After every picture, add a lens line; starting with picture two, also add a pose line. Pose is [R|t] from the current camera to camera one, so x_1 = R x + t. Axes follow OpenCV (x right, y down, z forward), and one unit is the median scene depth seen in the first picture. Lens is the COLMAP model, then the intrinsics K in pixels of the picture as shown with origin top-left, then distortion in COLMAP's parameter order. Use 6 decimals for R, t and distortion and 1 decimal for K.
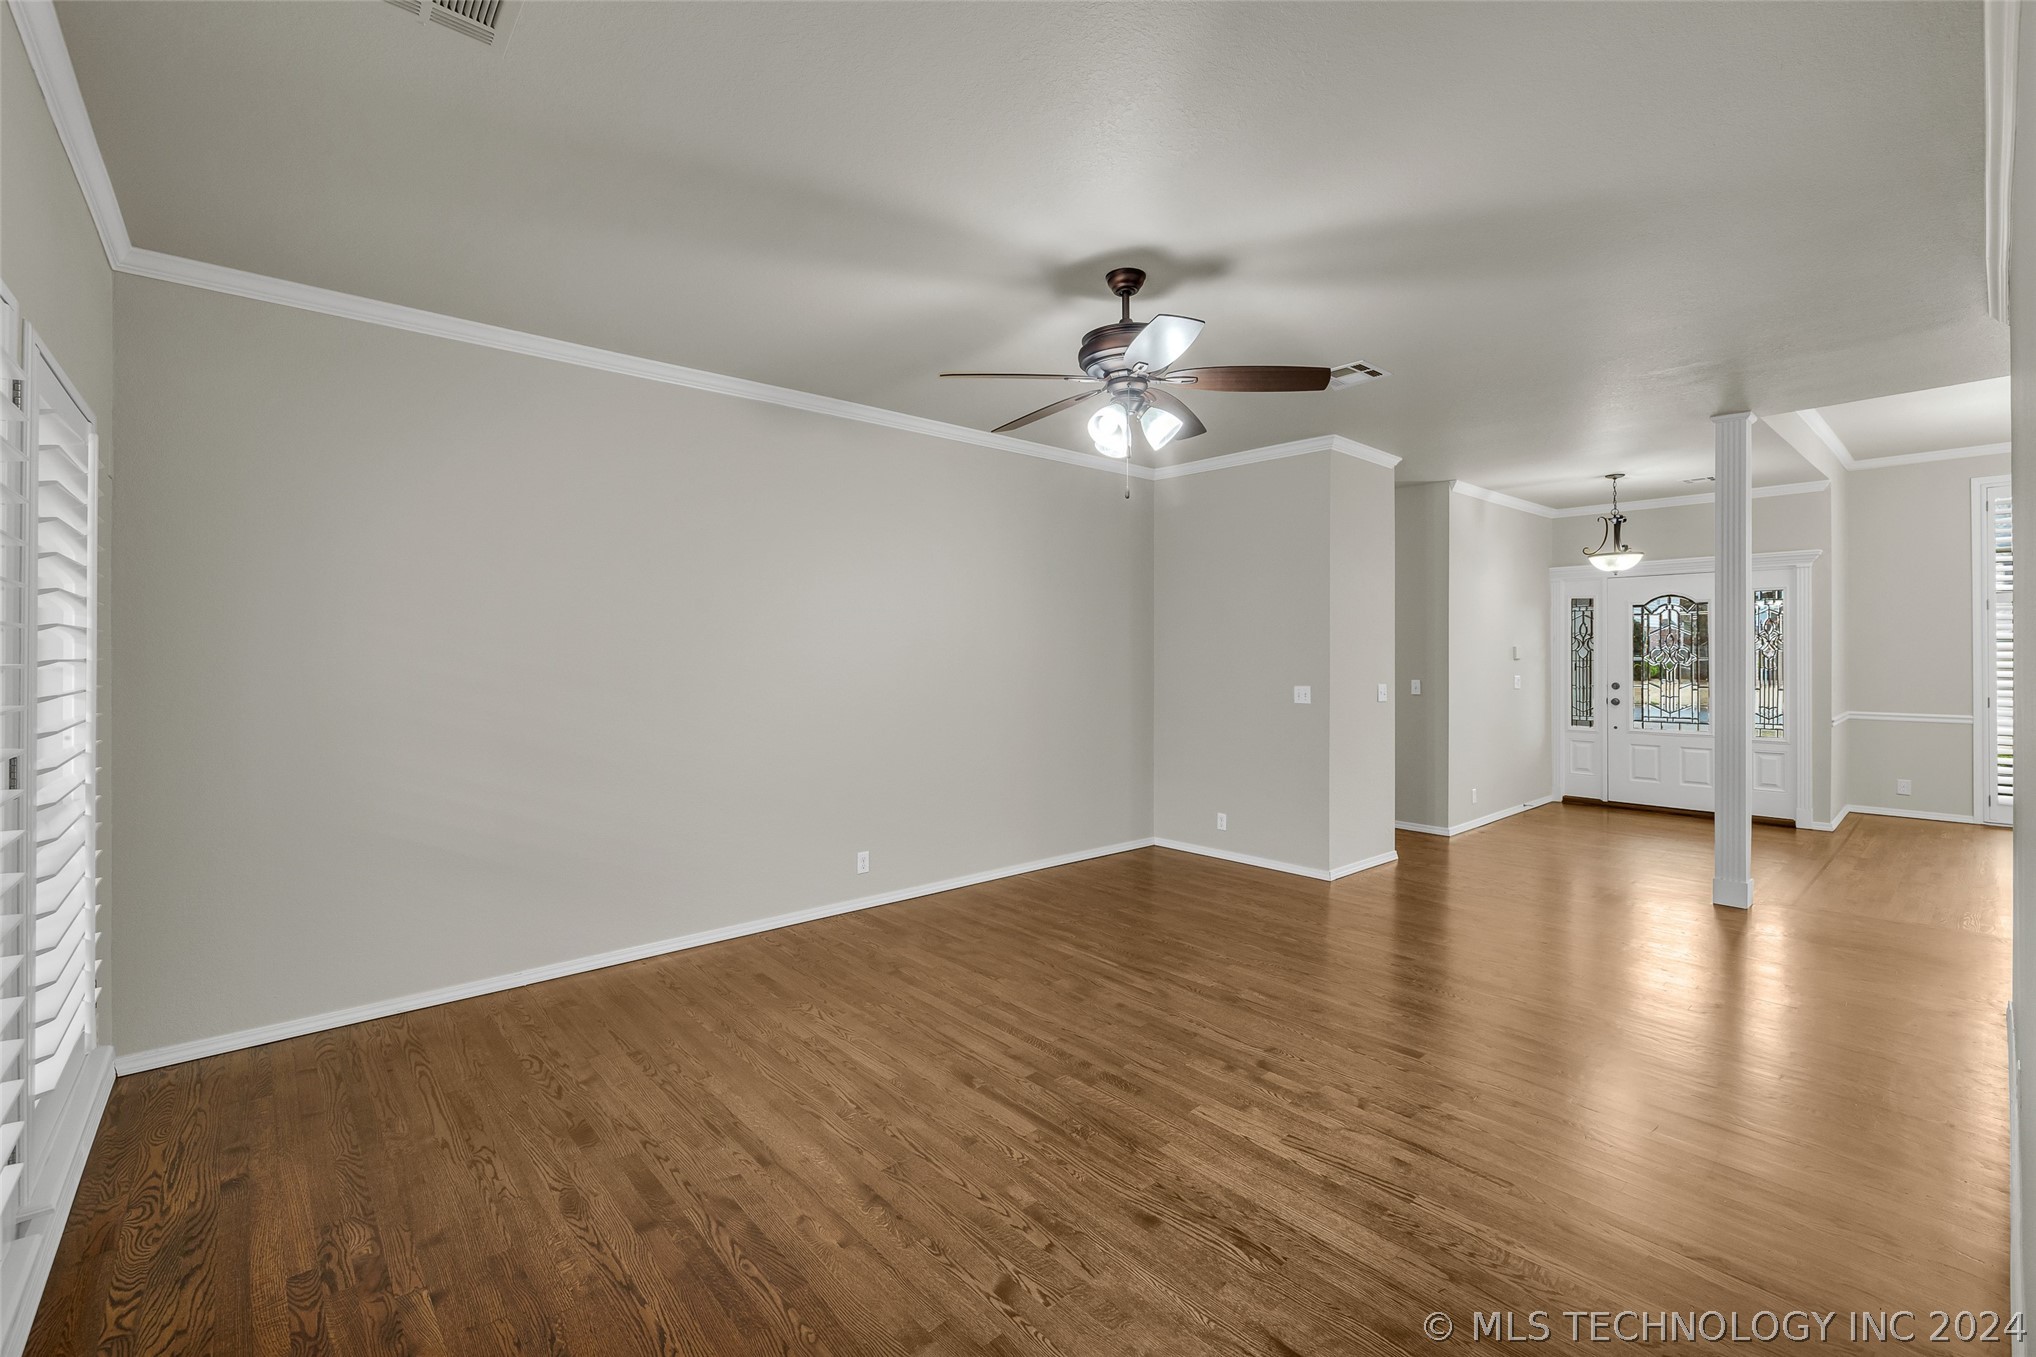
lens RADIAL K [[842.2, 0, 1022.7], [0, 842.2, 649.1], [0, 0, 1]] dist [0.001508, 0.000163]
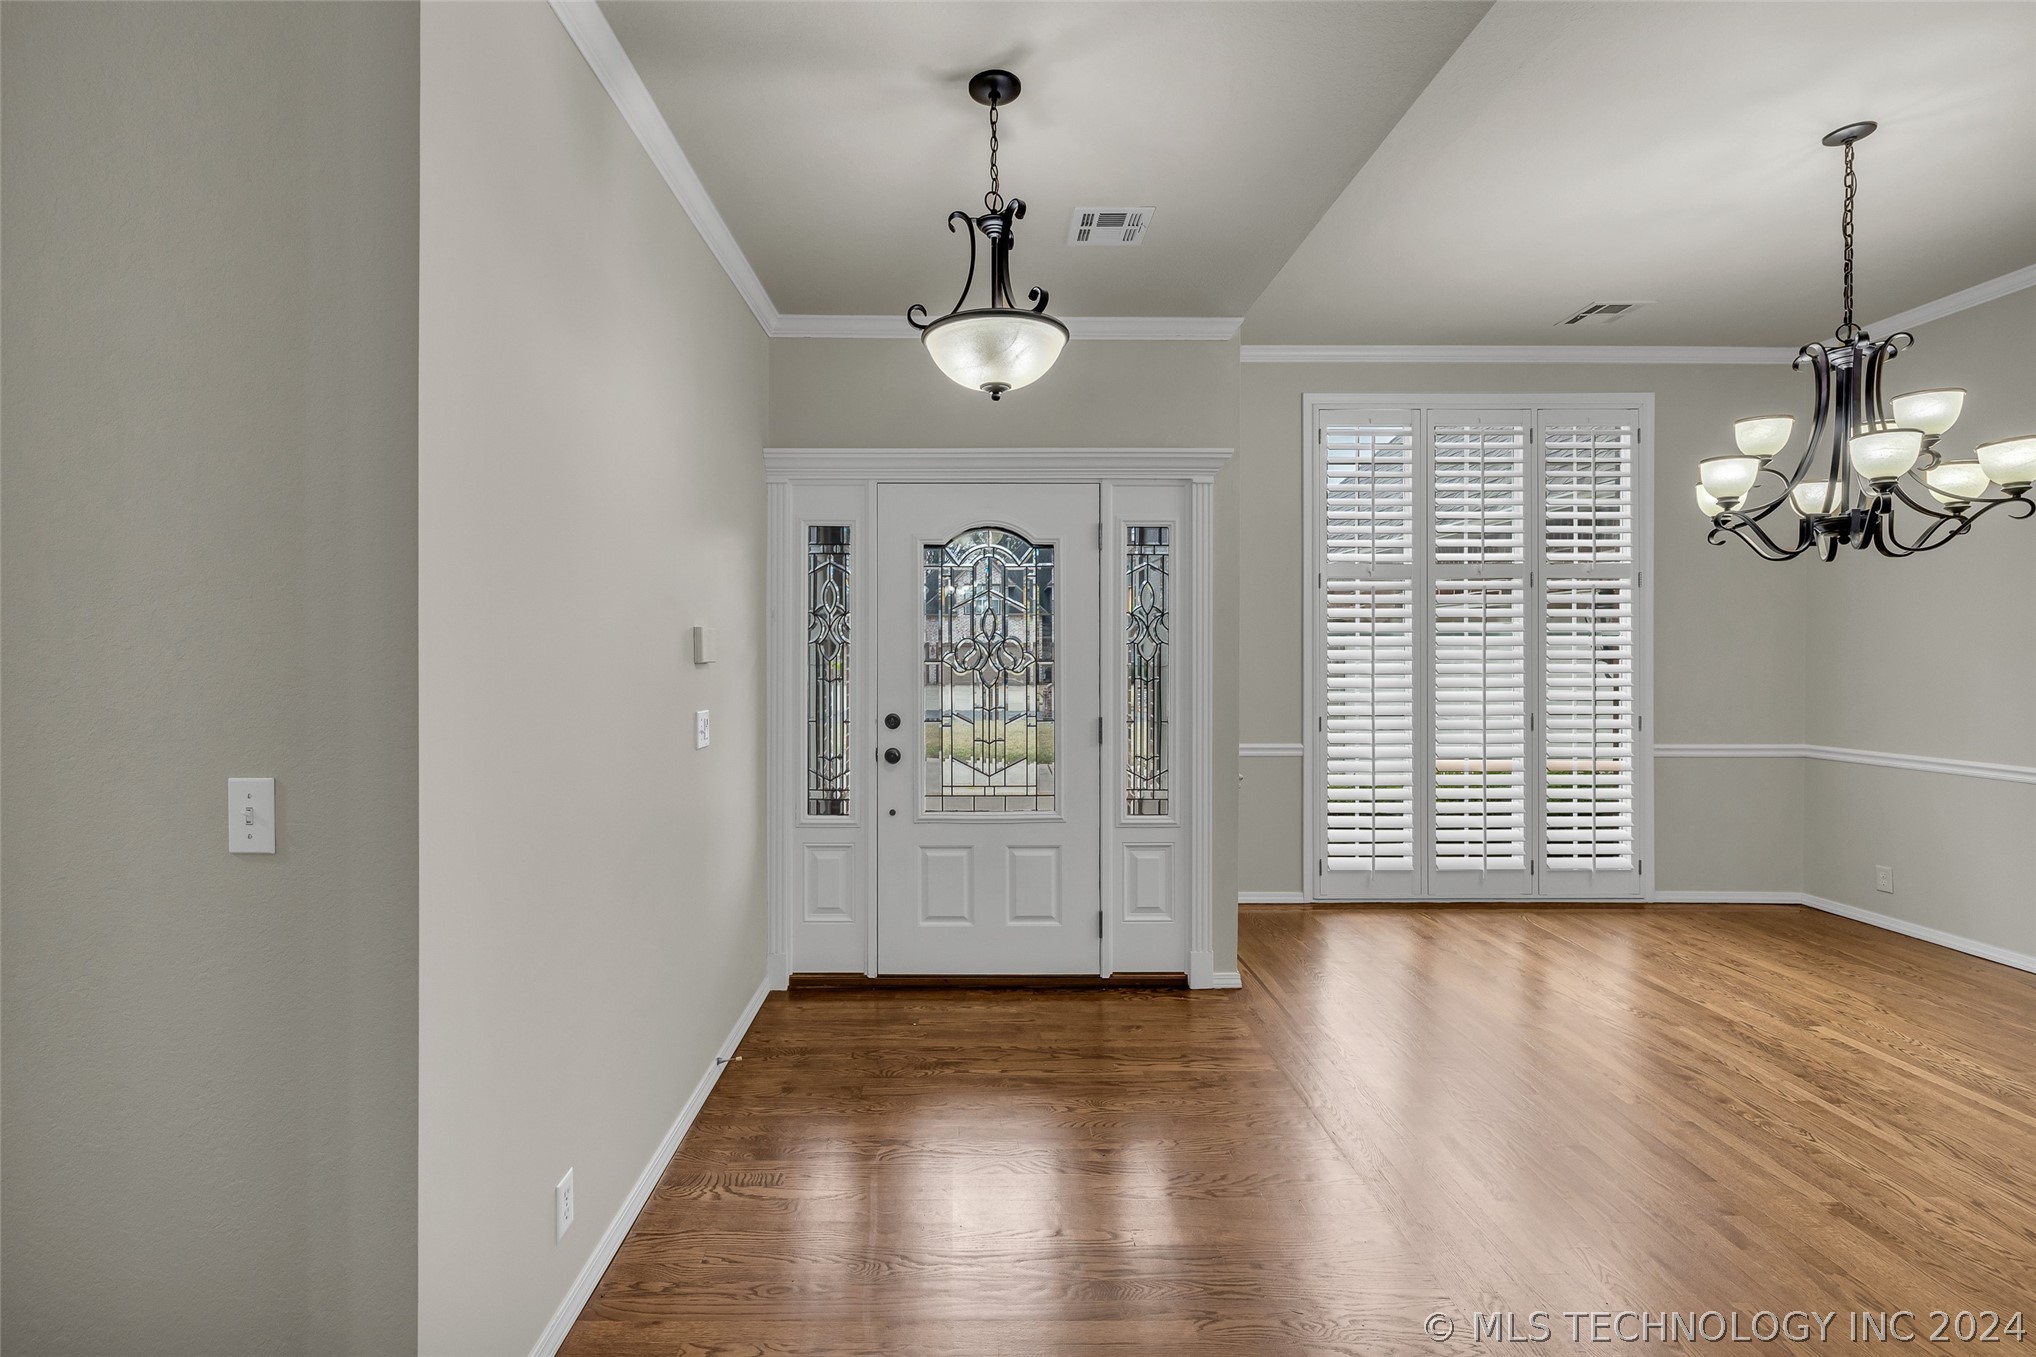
lens RADIAL K [[865.7, 0, 994.5], [0, 865.7, 659.4], [0, 0, 1]] dist [0.000090, -0.000319]
pose [[0.636933, 0.000211, 0.770919, 0.504266], [-0.005800, 0.999973, 0.004519, 0.010439], [-0.770897, -0.007349, 0.636917, 0.880531]]
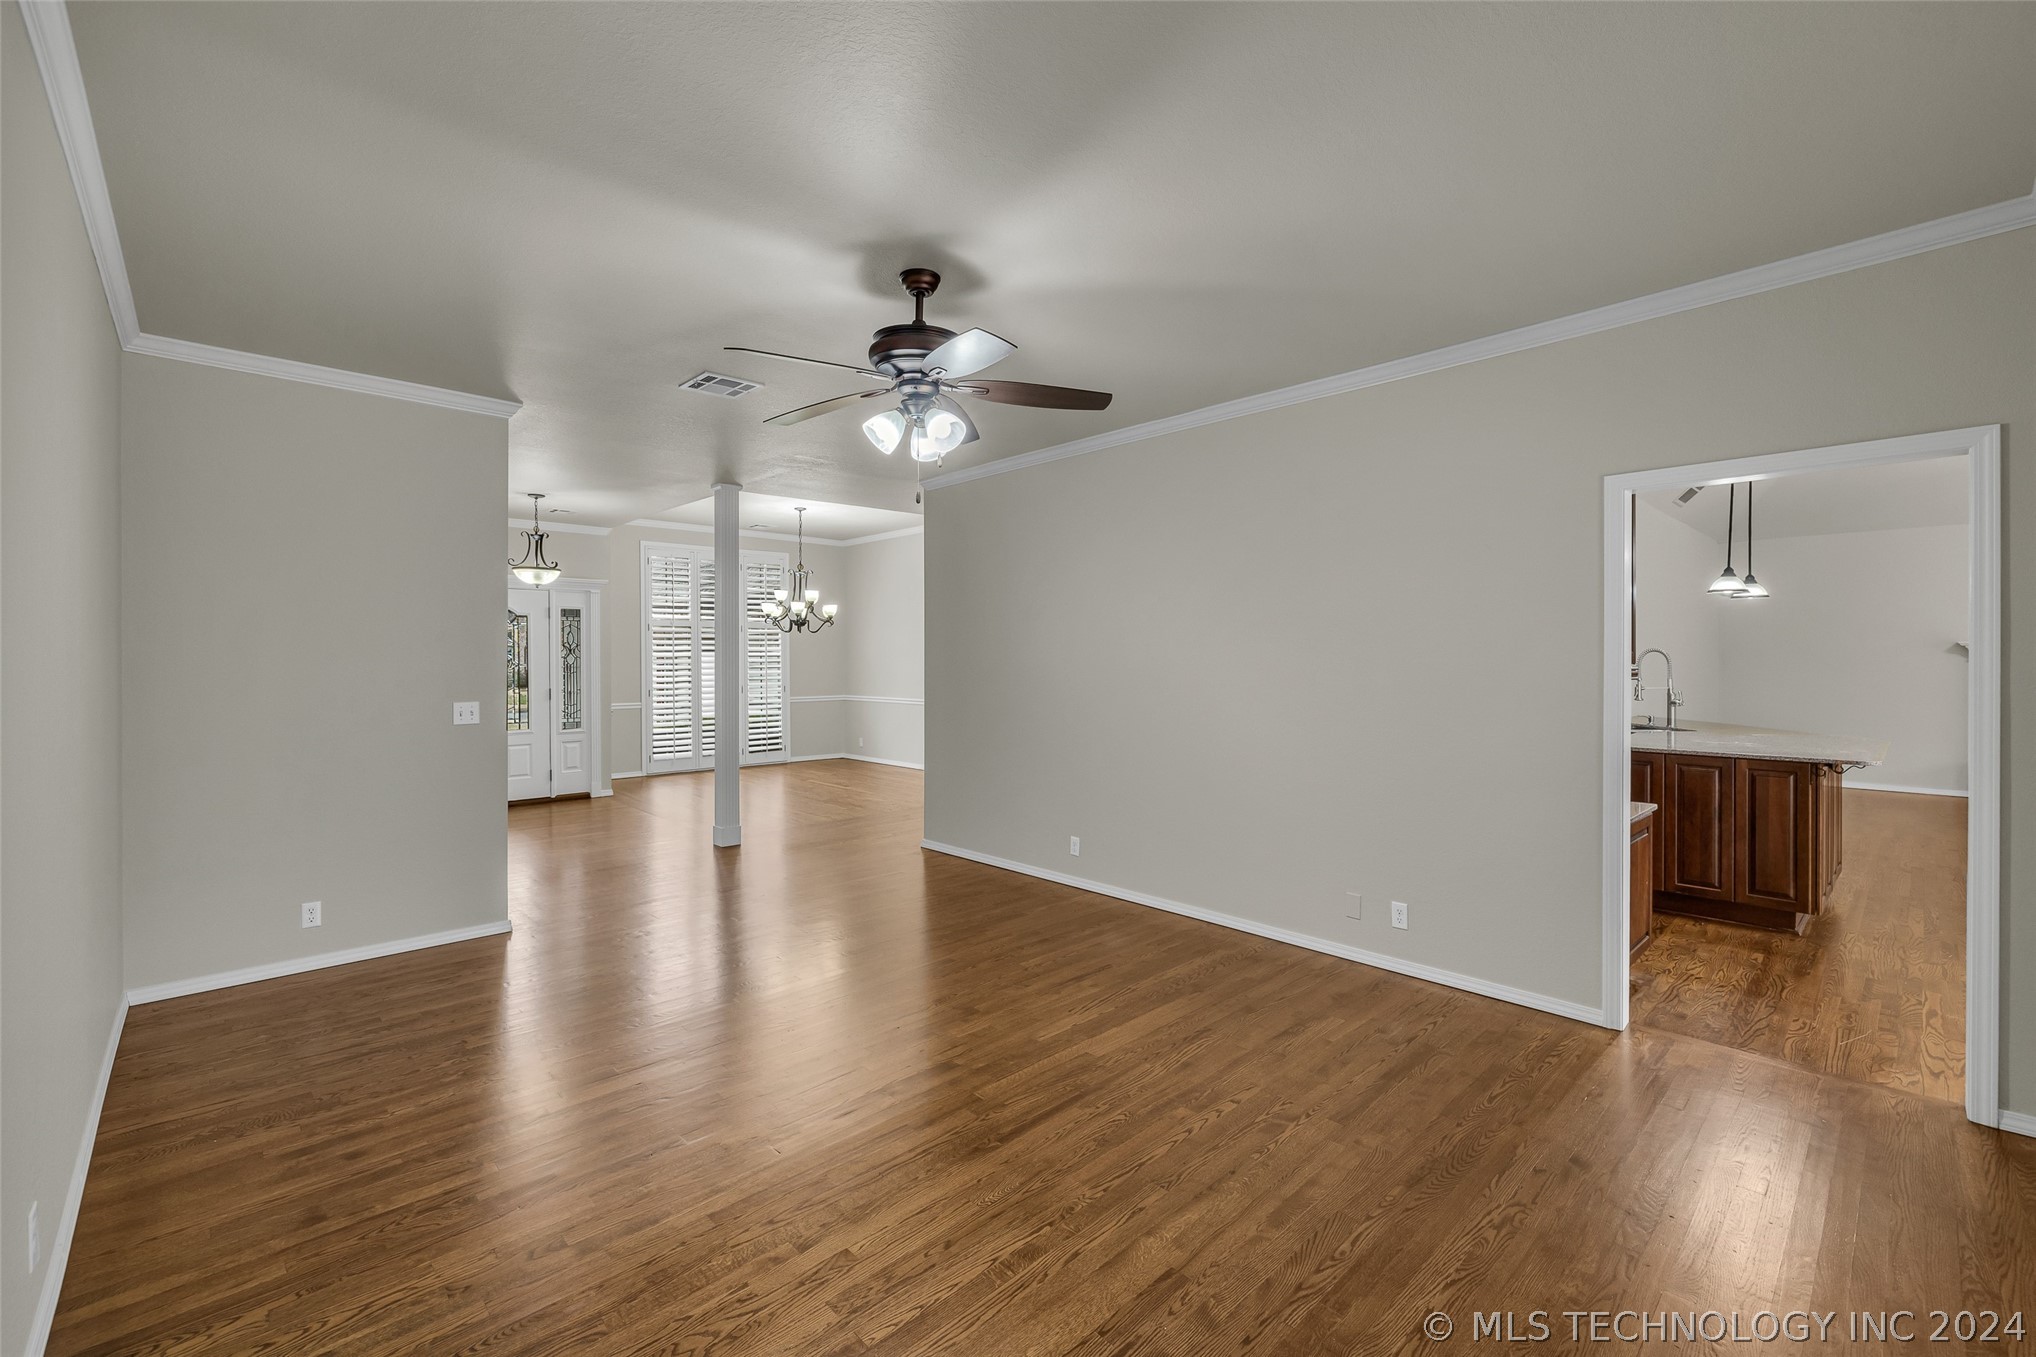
lens RADIAL K [[865.7, 0, 994.5], [0, 865.7, 659.4], [0, 0, 1]] dist [0.000090, -0.000319]
pose [[-0.009758, 0.000452, 0.999952, -0.454858], [-0.004261, 0.999991, -0.000494, 0.002083], [-0.999943, -0.004266, -0.009756, 0.472842]]
